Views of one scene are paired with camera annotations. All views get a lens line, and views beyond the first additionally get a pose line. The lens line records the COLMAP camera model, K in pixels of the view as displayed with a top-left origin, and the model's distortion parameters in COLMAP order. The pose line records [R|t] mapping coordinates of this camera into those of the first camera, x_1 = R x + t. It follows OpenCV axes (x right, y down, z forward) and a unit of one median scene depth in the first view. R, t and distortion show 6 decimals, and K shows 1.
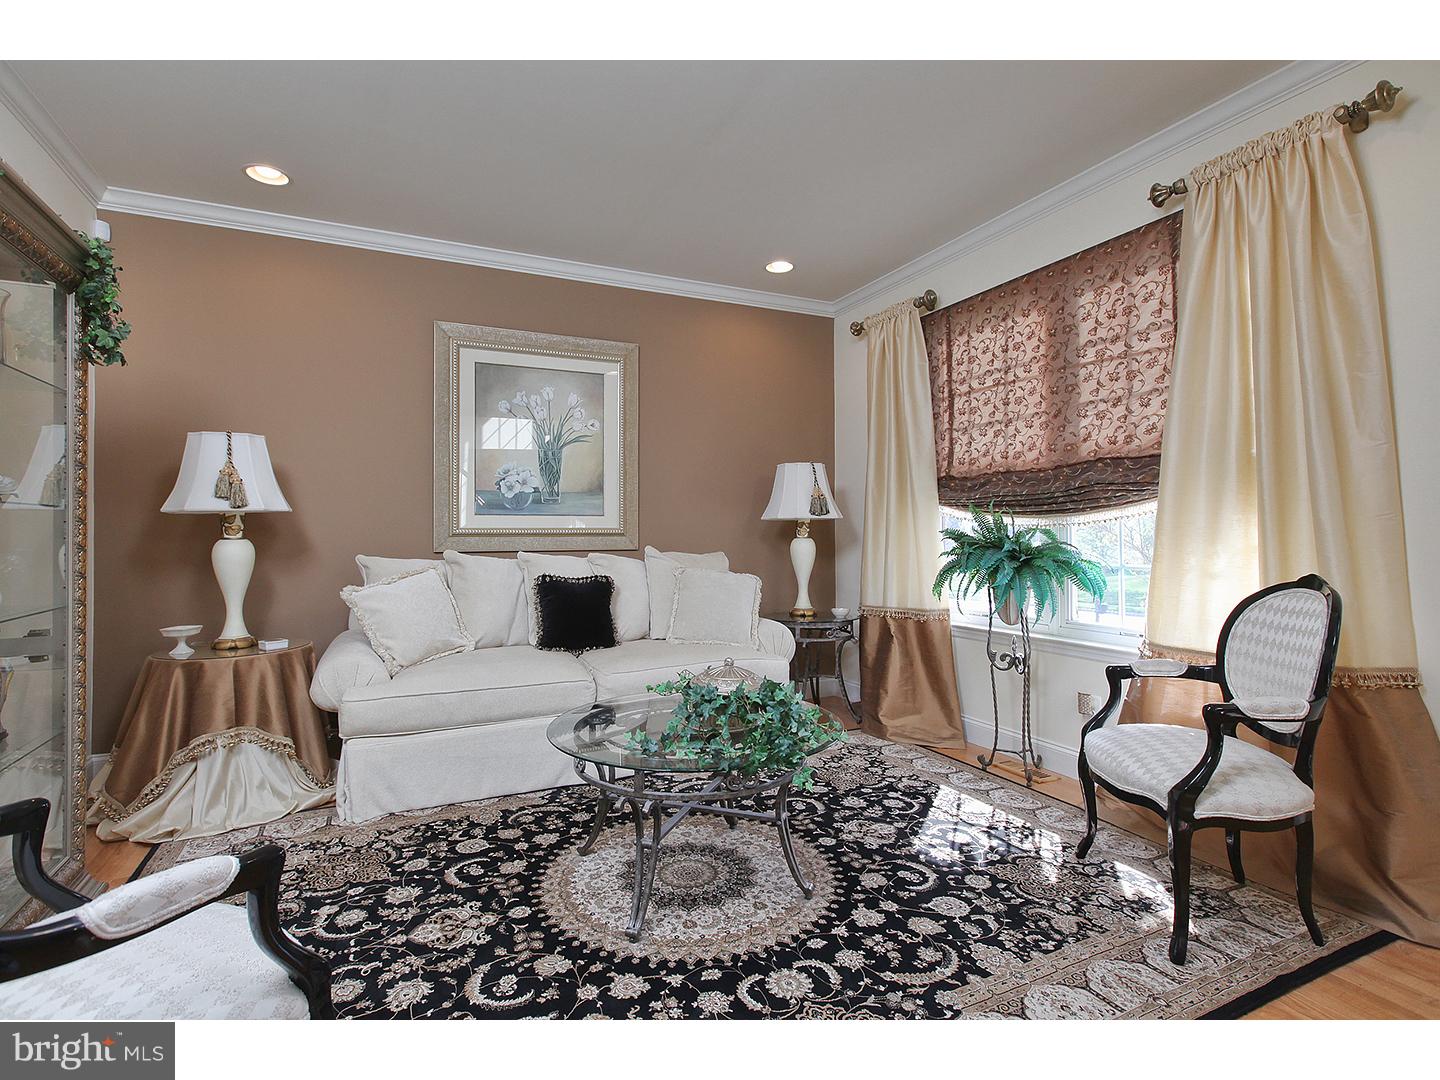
lens RADIAL K [[713.3, 0, 715.4], [0, 713.3, 533.8], [0, 0, 1]] dist [-0.005585, 0.000371]
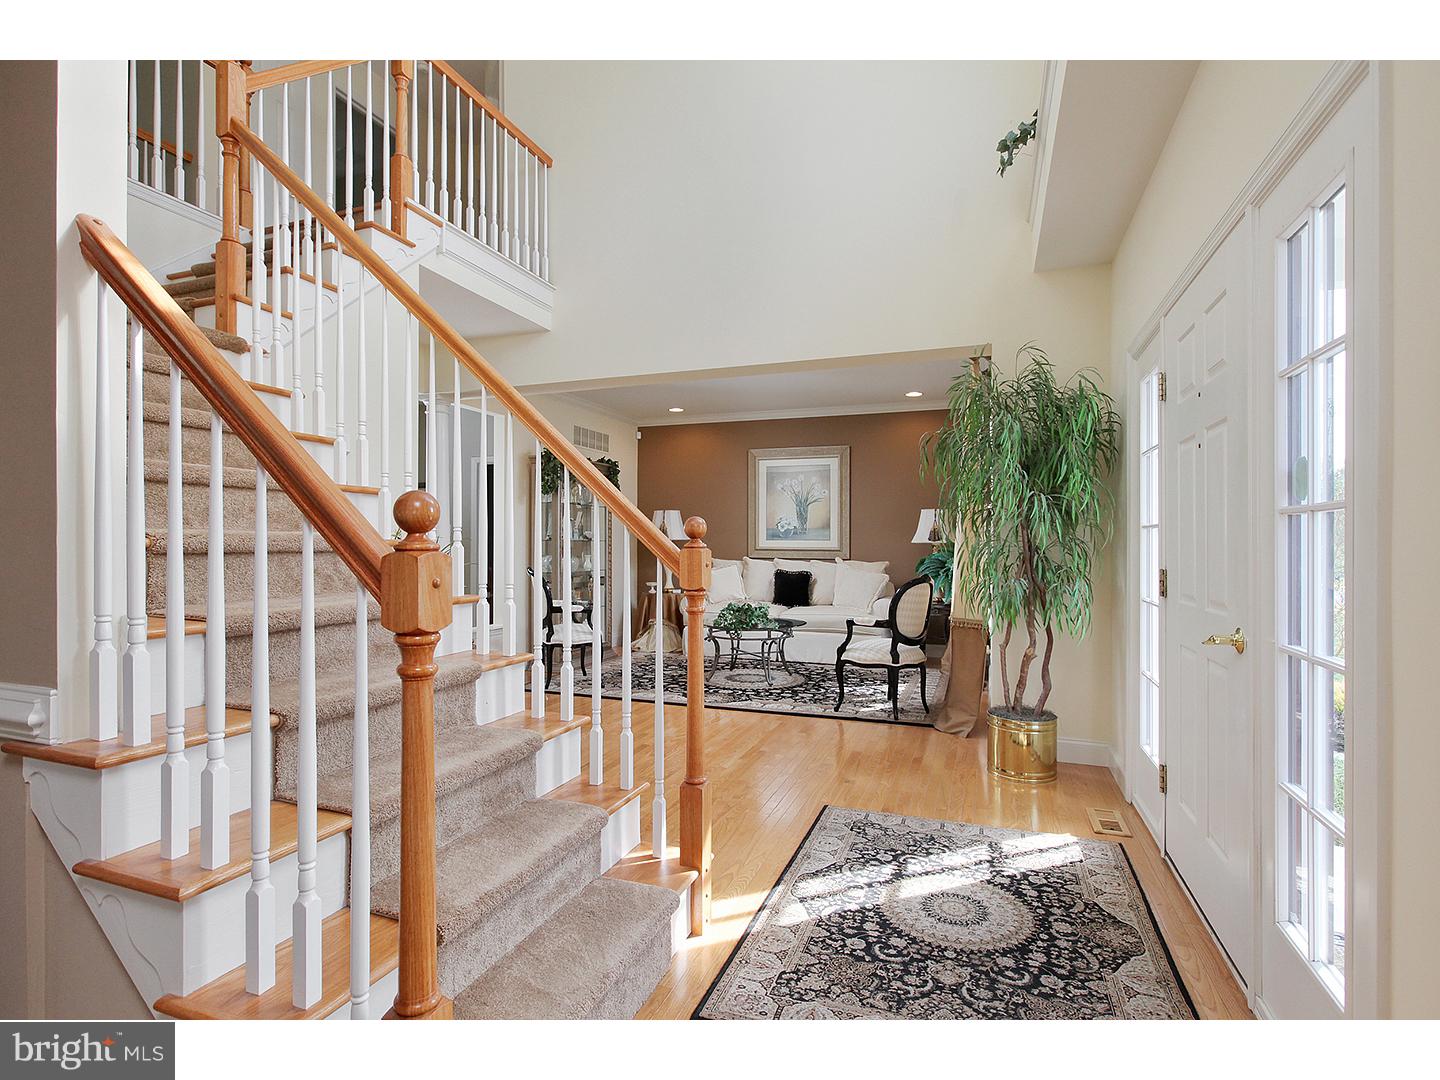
lens RADIAL K [[735.0, 0, 720.0], [0, 735.0, 544.1], [0, 0, 1]] dist [0.002275, 0.000214]
pose [[0.707928, 0.009236, -0.706224, 1.083416], [-0.009886, 0.999946, 0.003167, -0.020173], [0.706215, 0.004740, 0.707981, -0.614684]]
